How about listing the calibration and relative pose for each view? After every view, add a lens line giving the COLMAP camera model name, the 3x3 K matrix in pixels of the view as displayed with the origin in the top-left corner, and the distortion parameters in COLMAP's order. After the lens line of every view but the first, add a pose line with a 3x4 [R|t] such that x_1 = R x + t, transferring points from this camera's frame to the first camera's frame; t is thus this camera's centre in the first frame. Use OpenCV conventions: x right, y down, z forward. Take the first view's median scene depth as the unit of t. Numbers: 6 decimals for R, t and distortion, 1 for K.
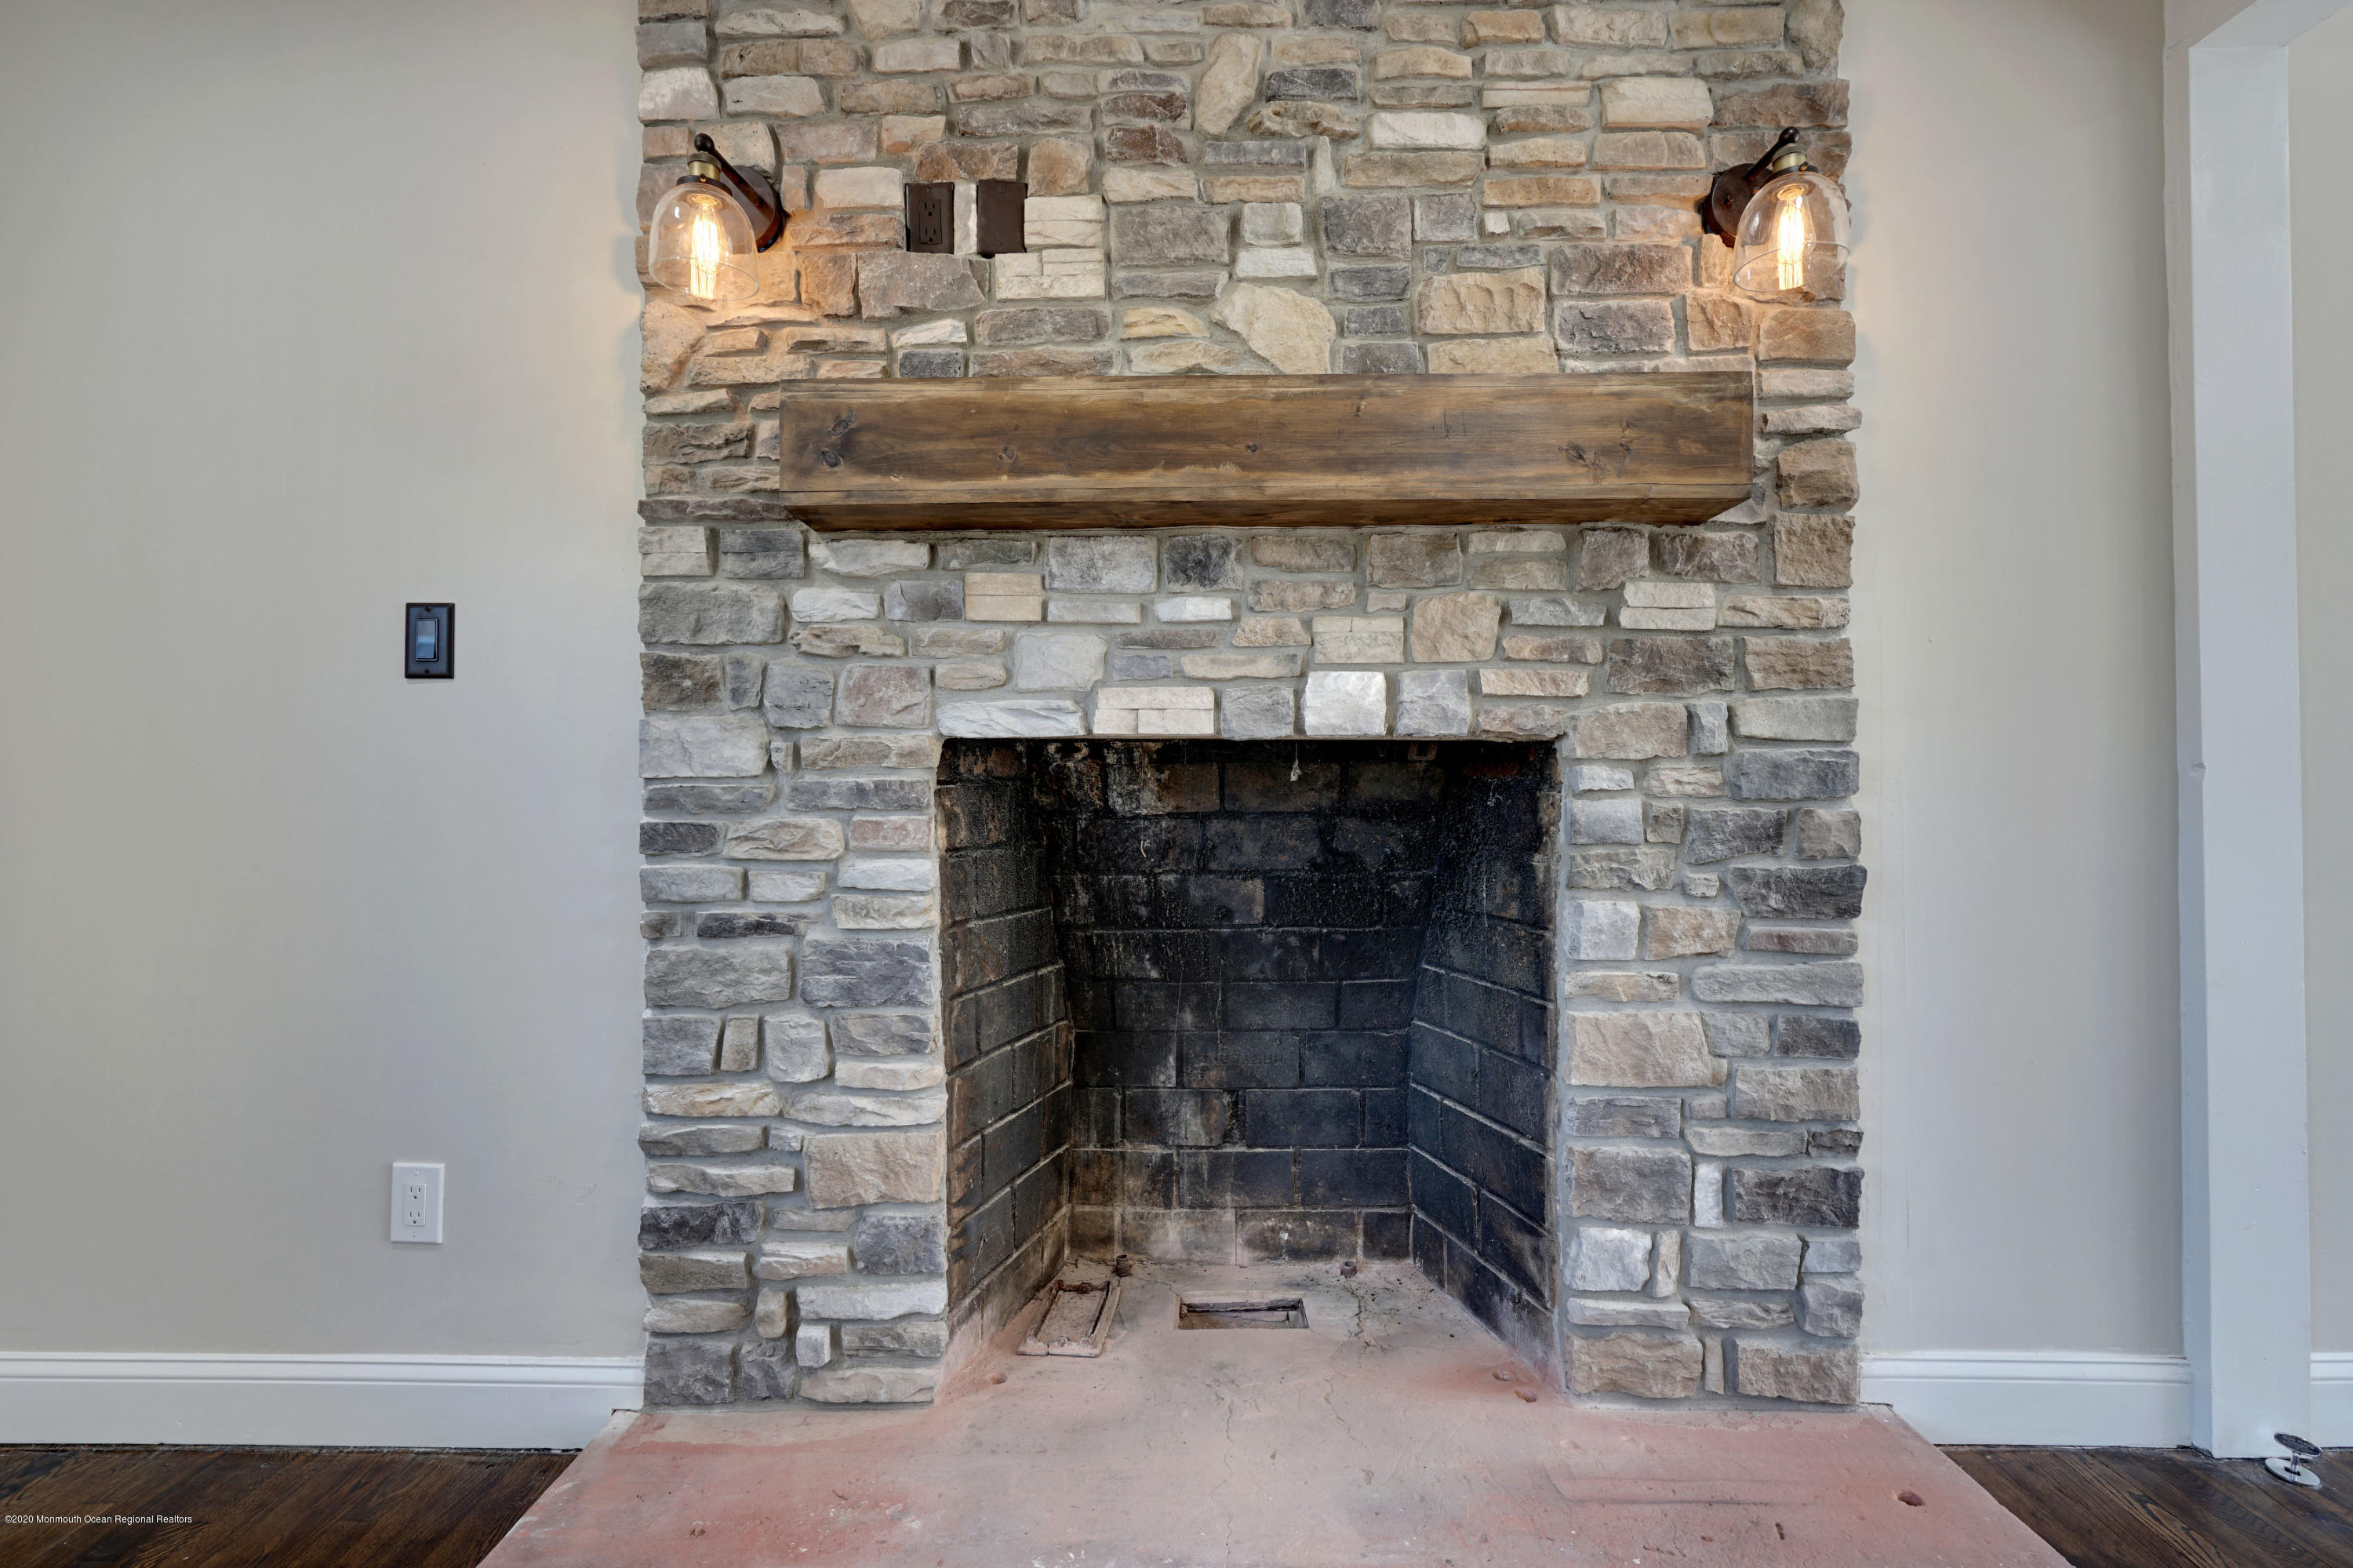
lens RADIAL K [[1053.7, 0, 1172.1], [0, 1053.7, 779.7], [0, 0, 1]] dist [-0.002689, 0.000046]
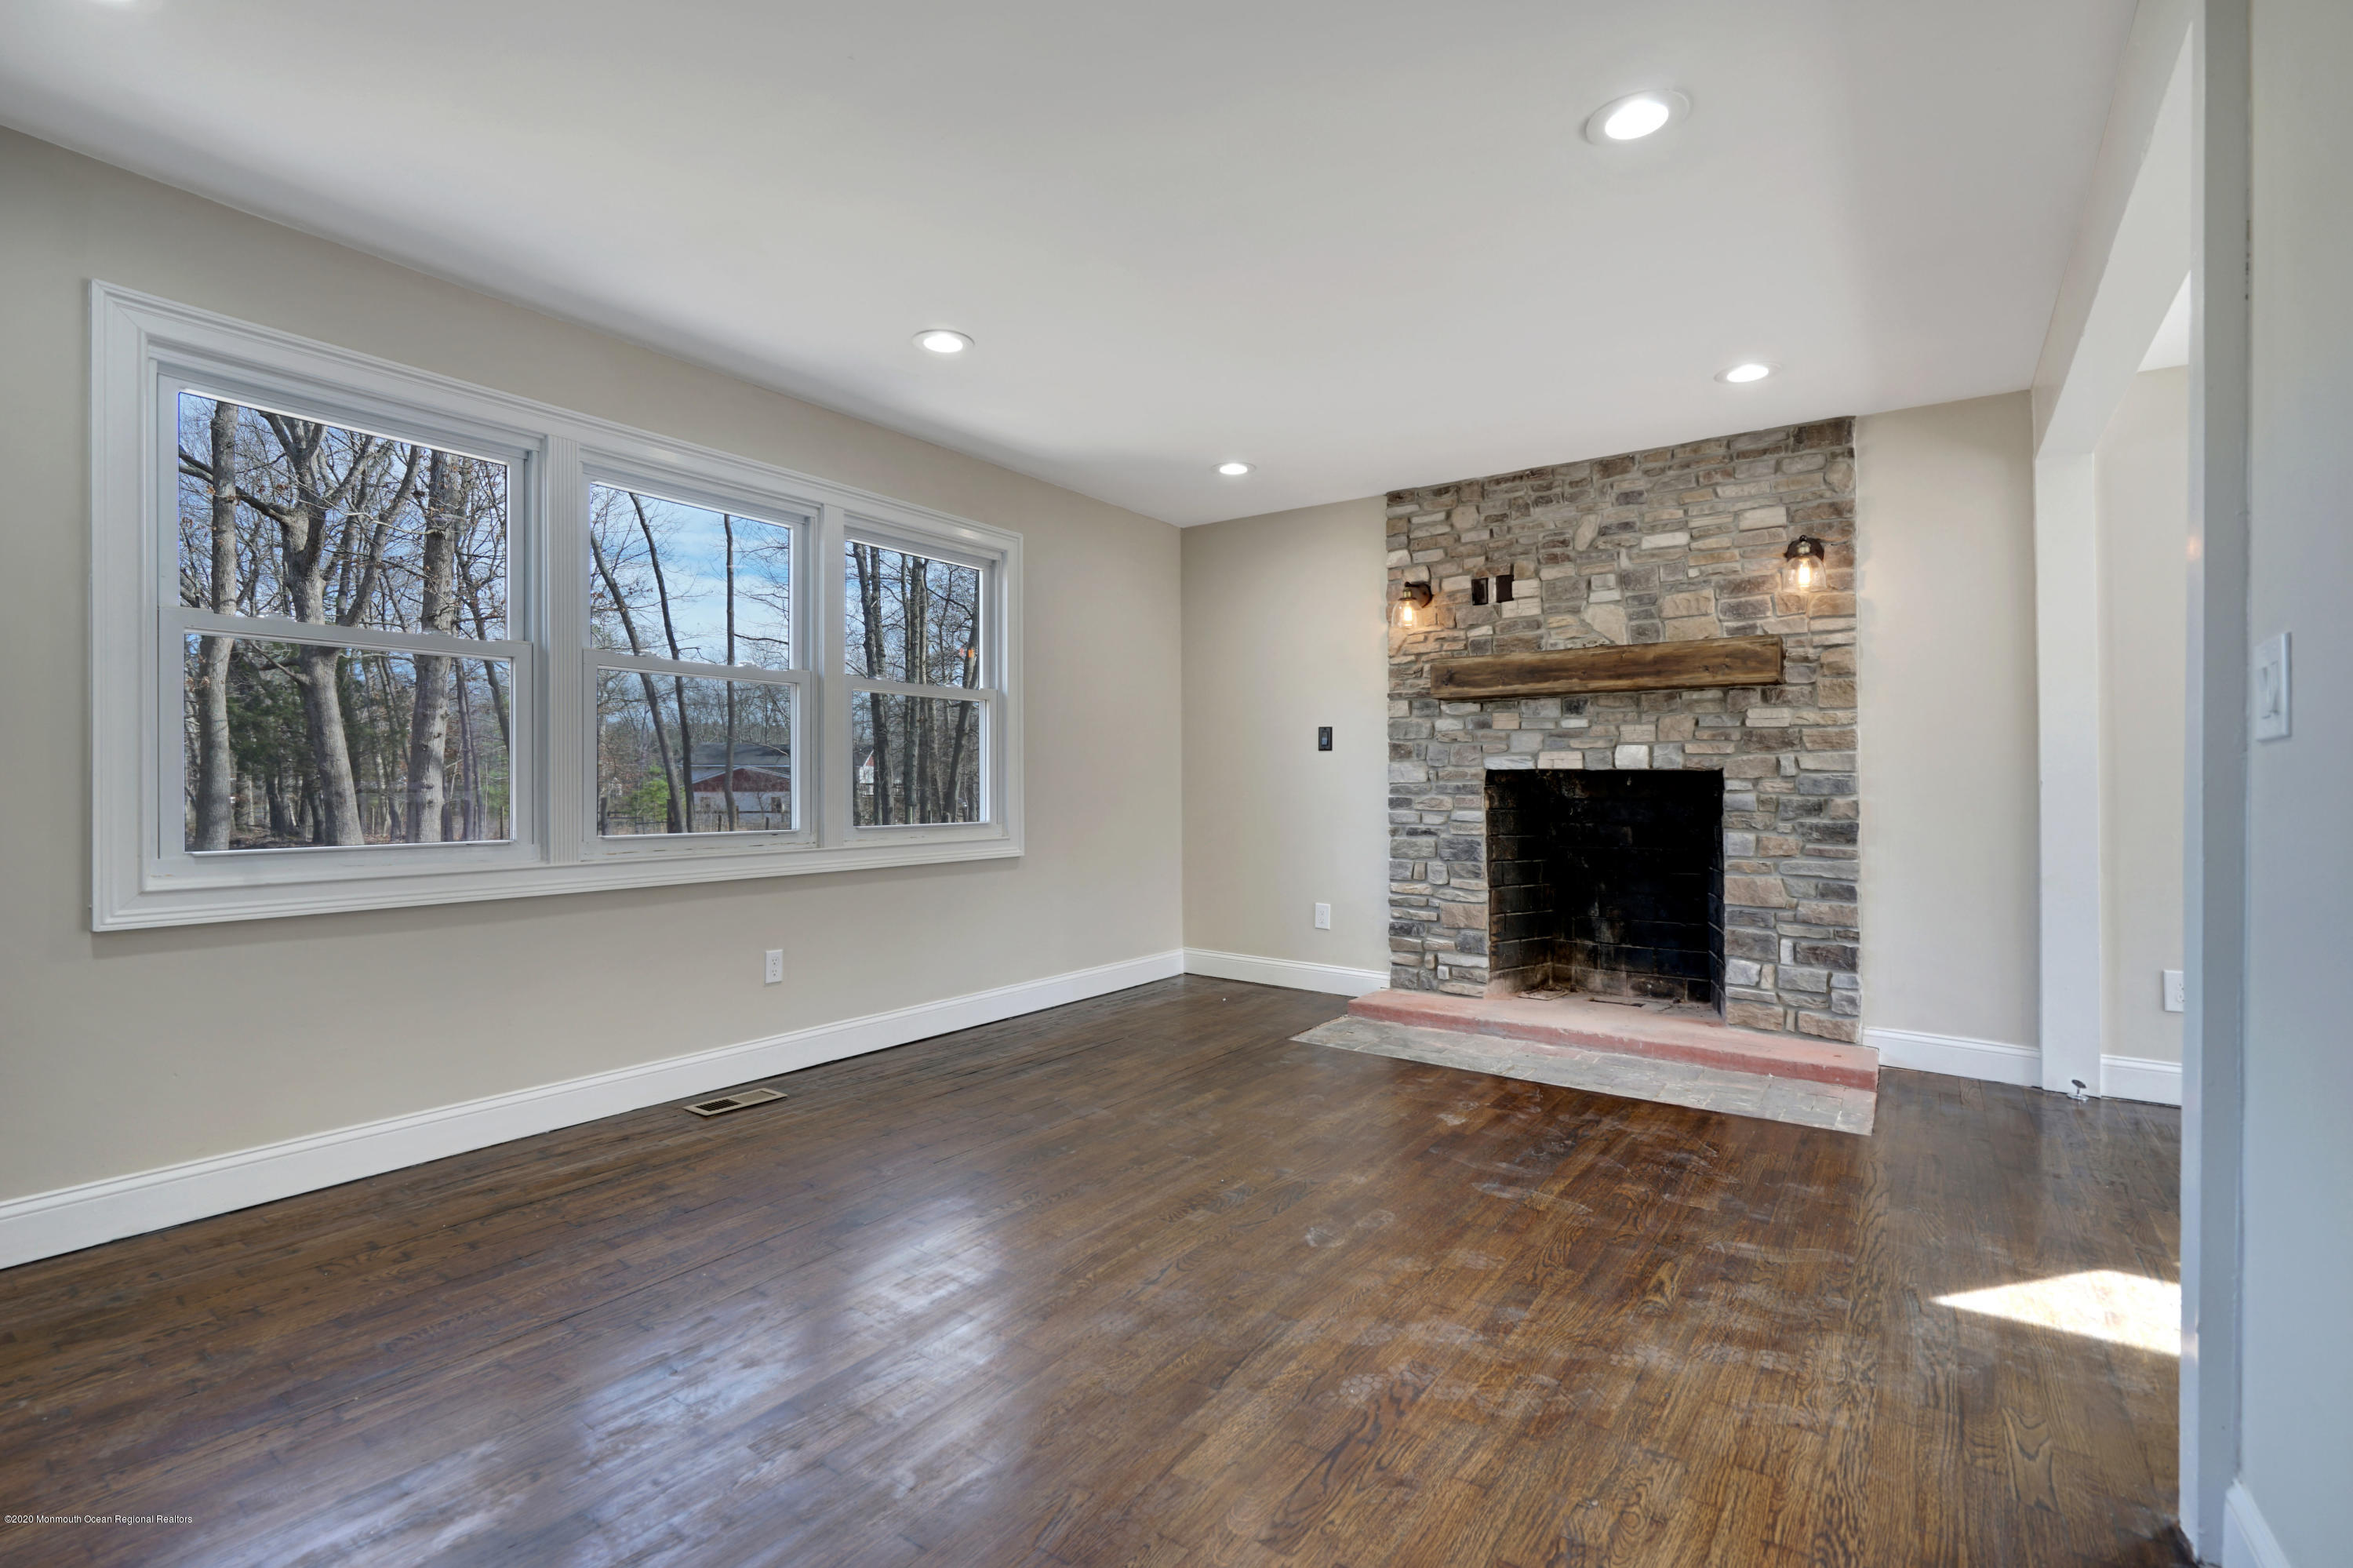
lens RADIAL K [[1079.0, 0, 1160.0], [0, 1079.0, 759.6], [0, 0, 1]] dist [-0.002271, 0.000160]
pose [[0.810910, -0.006186, -0.585138, 0.800995], [0.001839, 0.999966, -0.008024, -0.045200], [0.585168, 0.005431, 0.810894, -1.951788]]
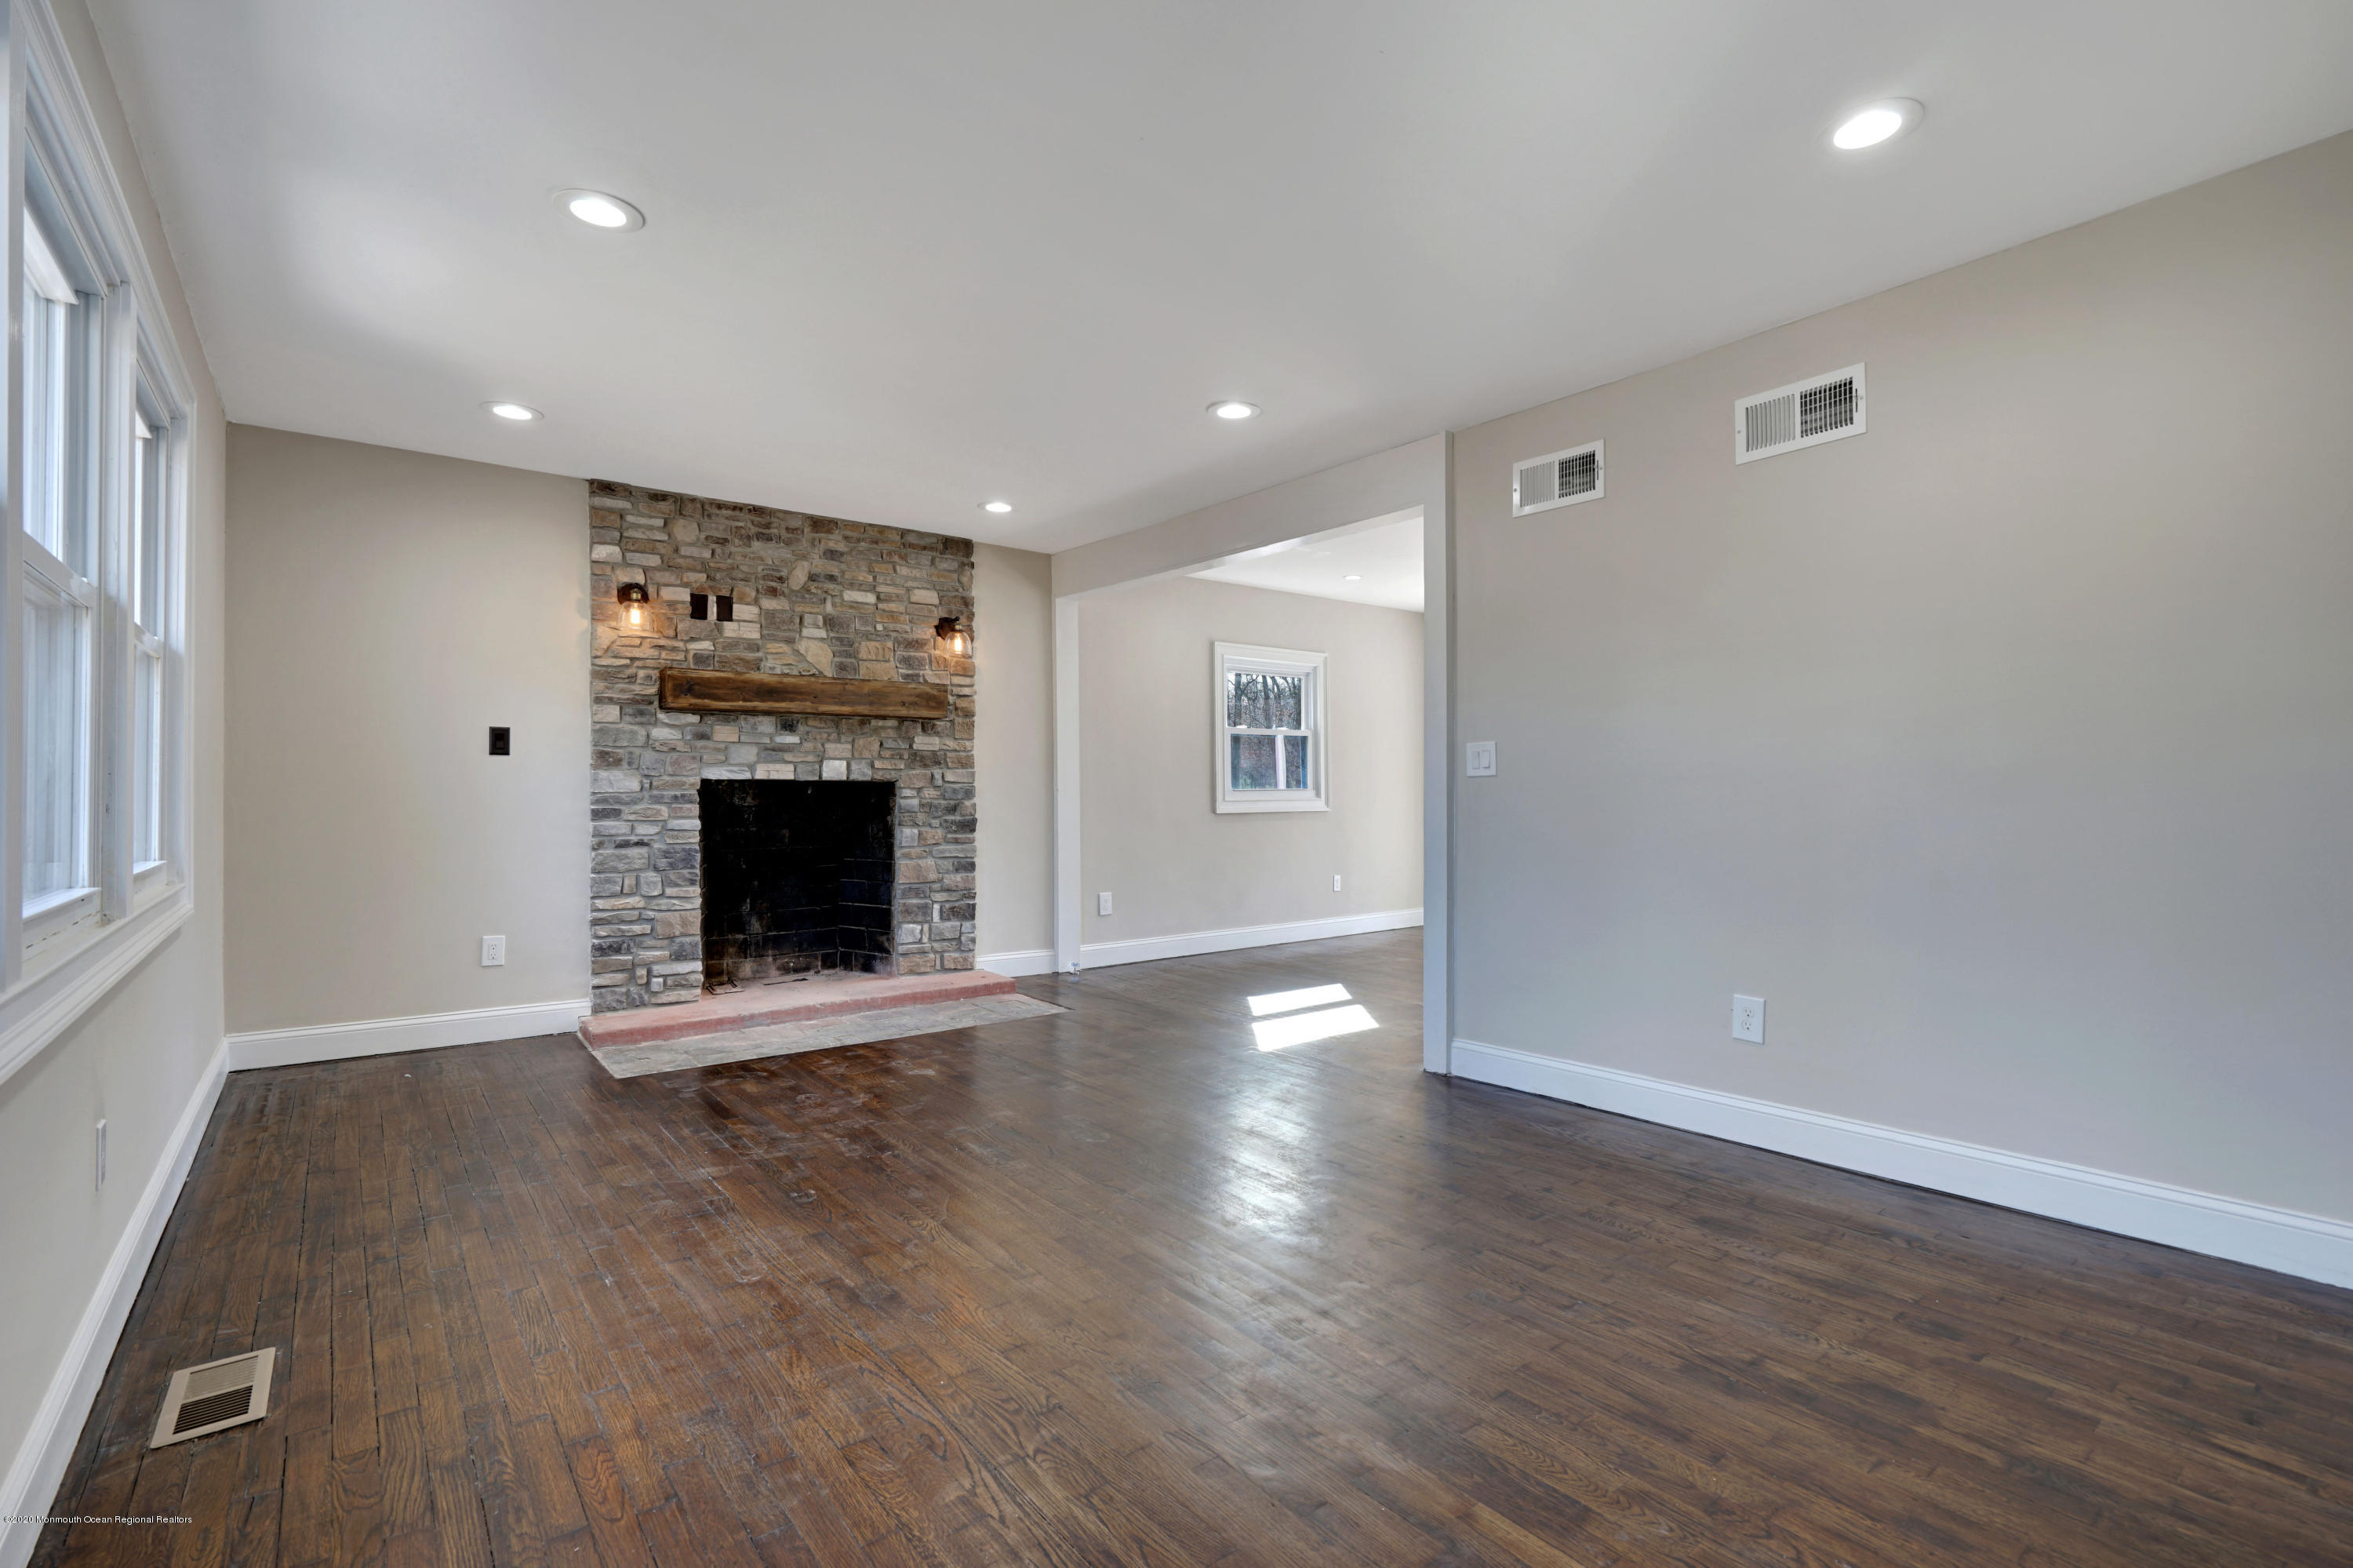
lens RADIAL K [[1043.3, 0, 1154.9], [0, 1043.3, 780.0], [0, 0, 1]] dist [-0.003755, -0.000341]
pose [[0.792183, 0.008636, 0.610223, -1.020316], [-0.003948, 0.999951, -0.009026, -0.016394], [-0.610271, 0.004741, 0.792179, -2.164433]]
